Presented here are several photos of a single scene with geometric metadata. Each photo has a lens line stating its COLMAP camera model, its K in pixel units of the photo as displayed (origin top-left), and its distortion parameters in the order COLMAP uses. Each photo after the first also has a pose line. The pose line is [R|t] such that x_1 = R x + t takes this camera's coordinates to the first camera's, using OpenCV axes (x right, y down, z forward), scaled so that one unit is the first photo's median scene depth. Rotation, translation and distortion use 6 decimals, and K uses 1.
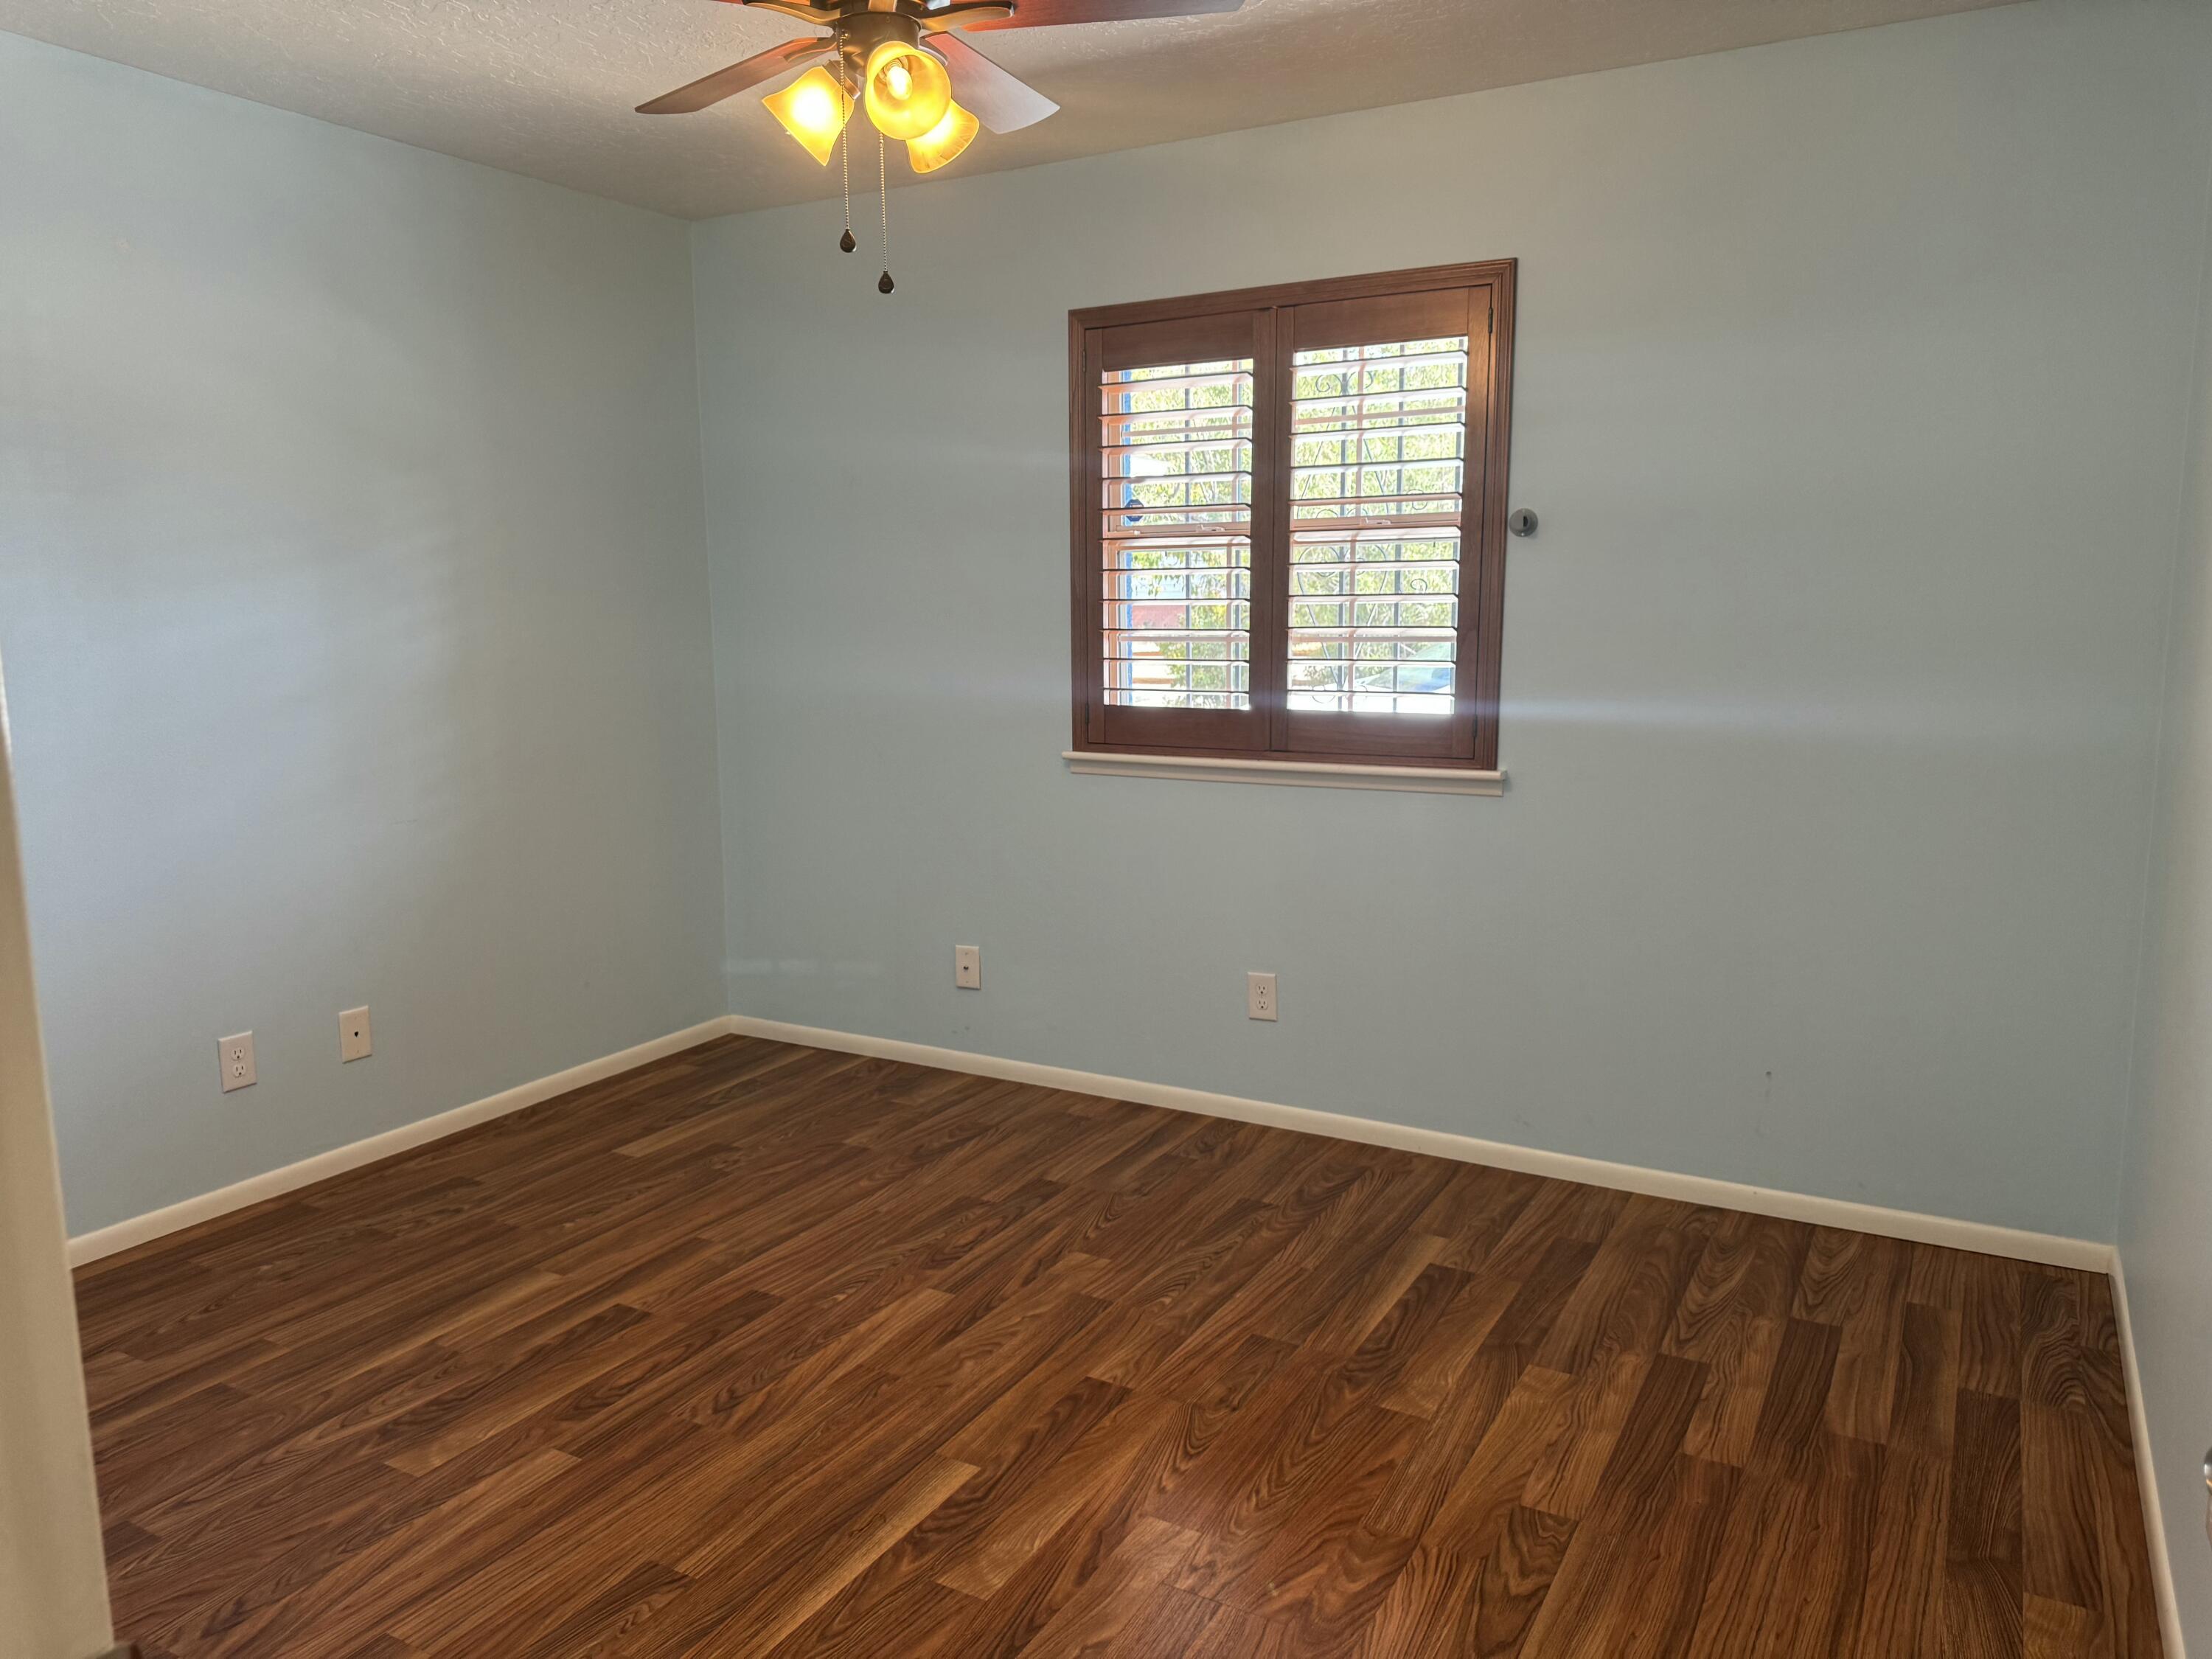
lens RADIAL K [[1553.3, 0, 1113.2], [0, 1553.3, 826.9], [0, 0, 1]] dist [0.046715, -0.058230]
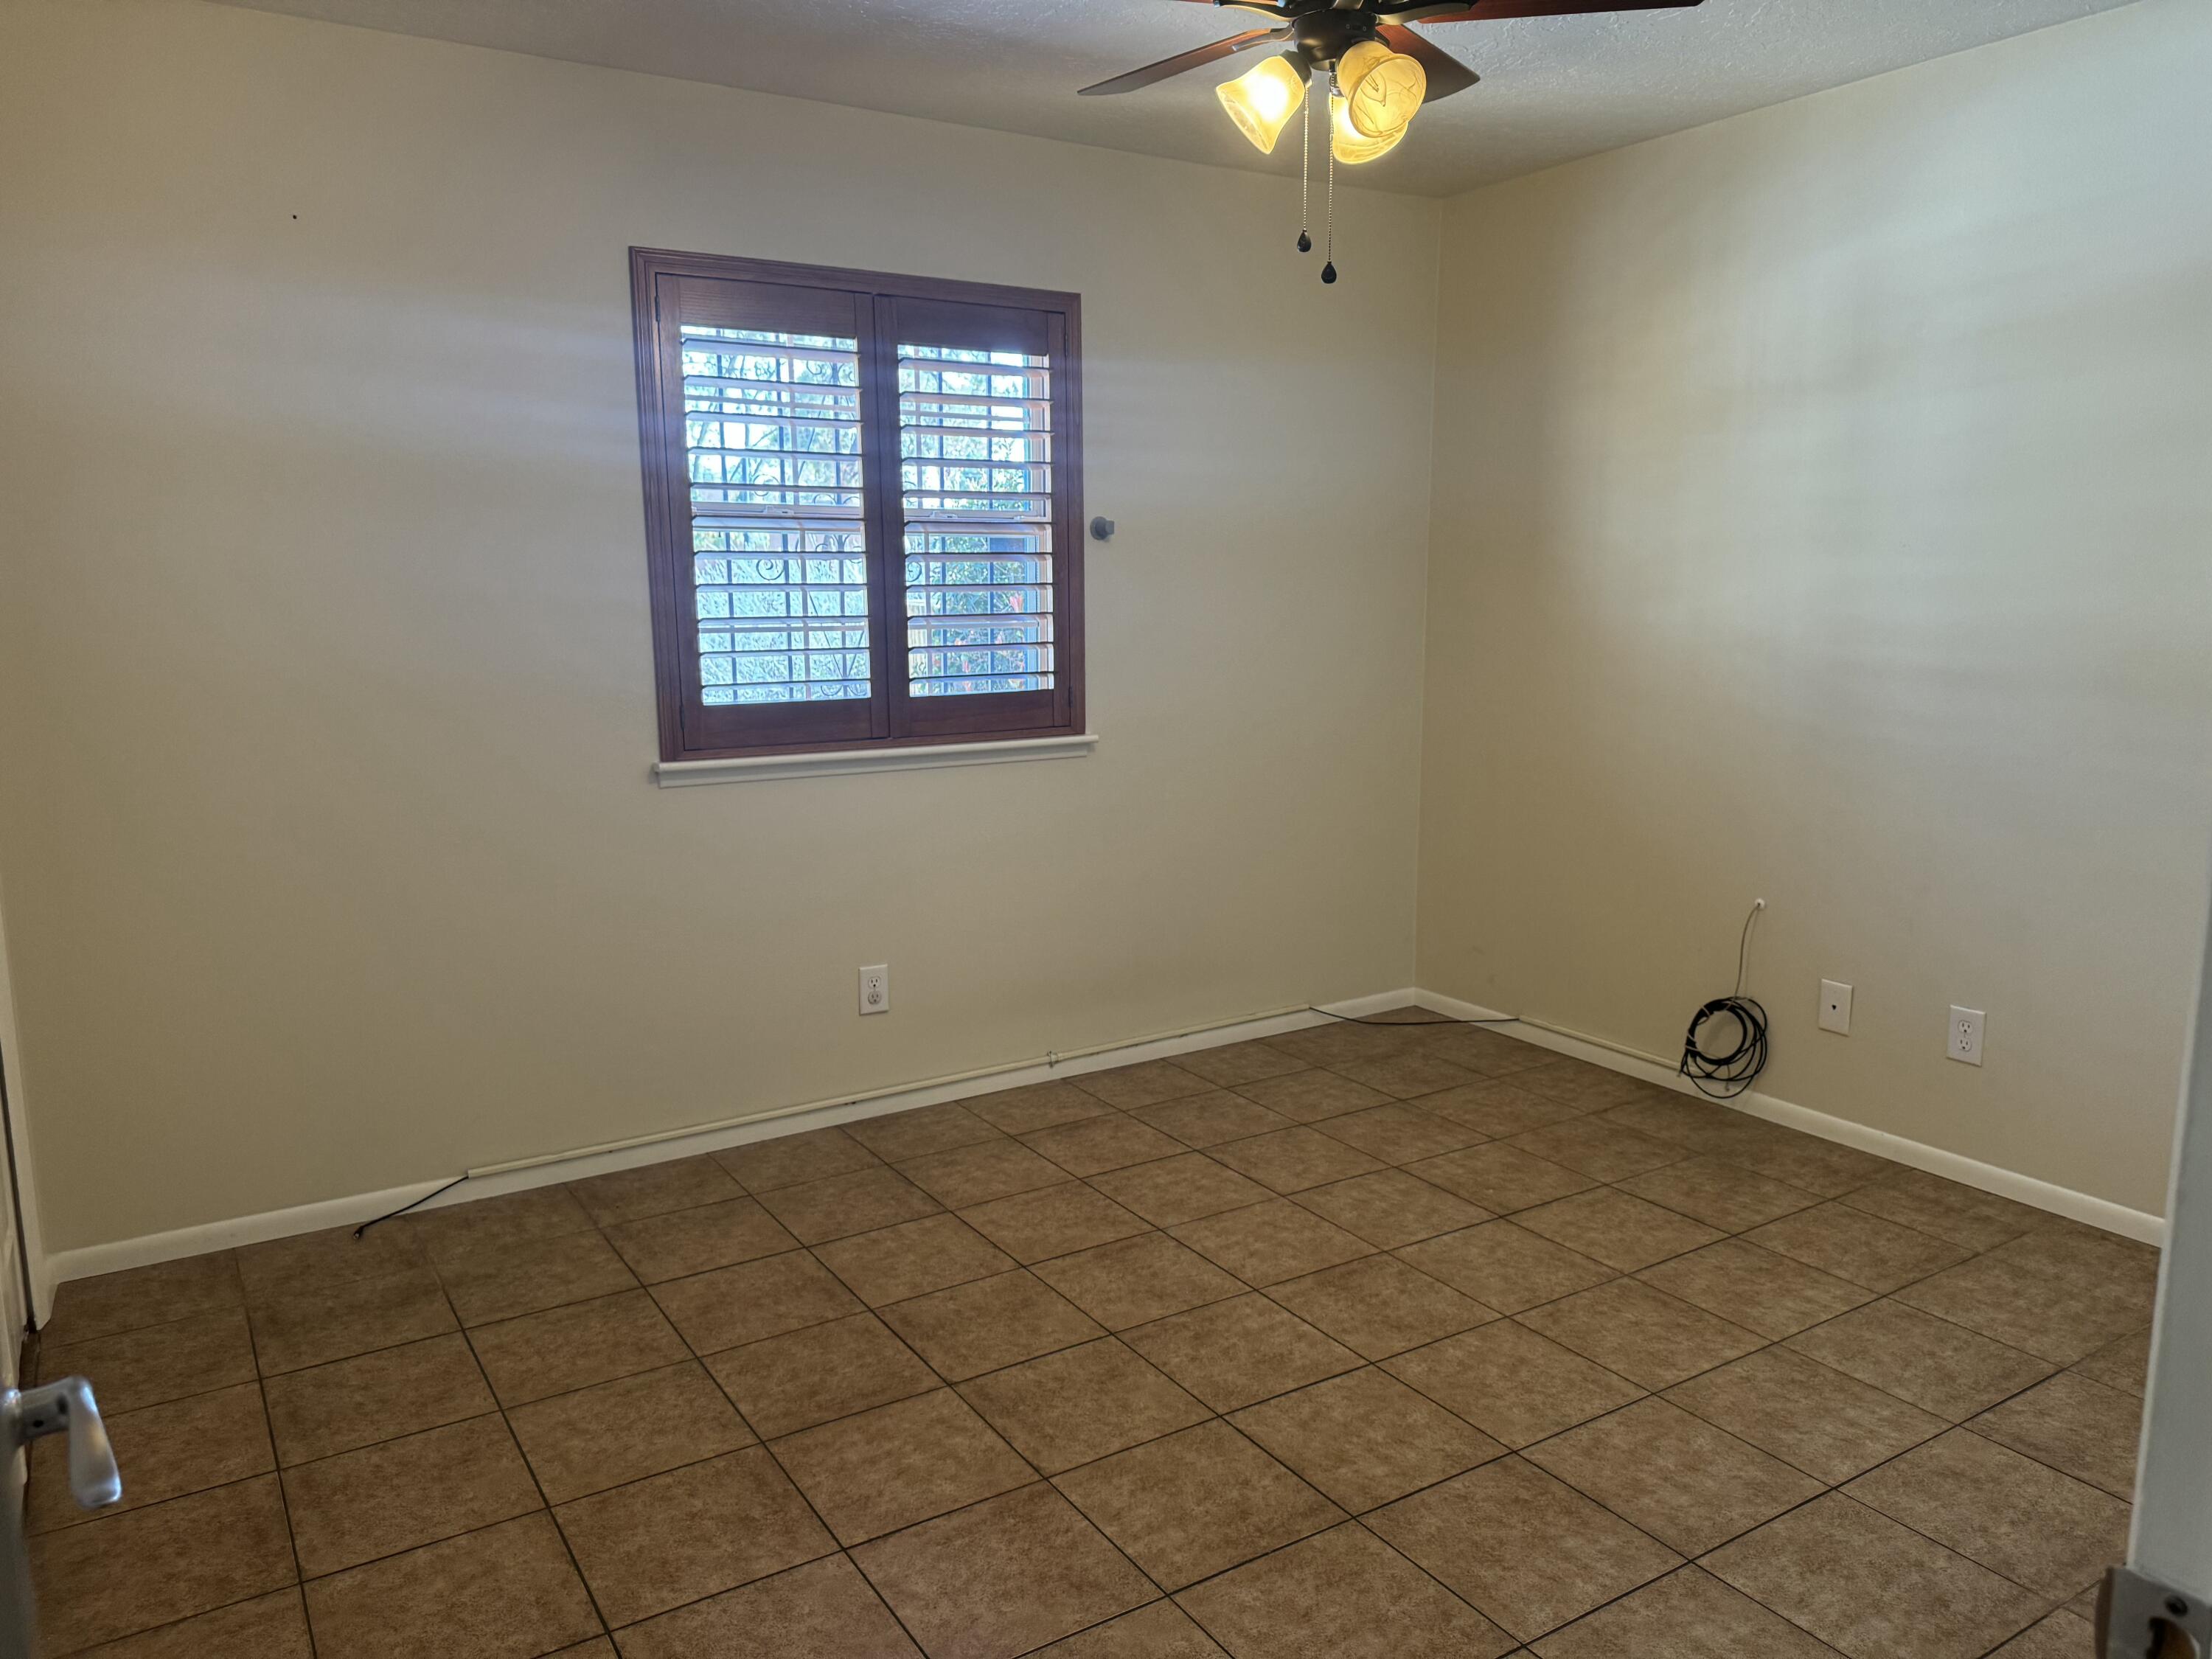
lens RADIAL K [[1553.3, 0, 1117.5], [0, 1553.3, 837.2], [0, 0, 1]] dist [0.046715, -0.058230]
pose [[0.460231, -0.131571, 0.877996, -0.735908], [0.128068, 0.988453, 0.080992, -0.048358], [-0.878513, 0.075168, 0.471767, 0.403519]]
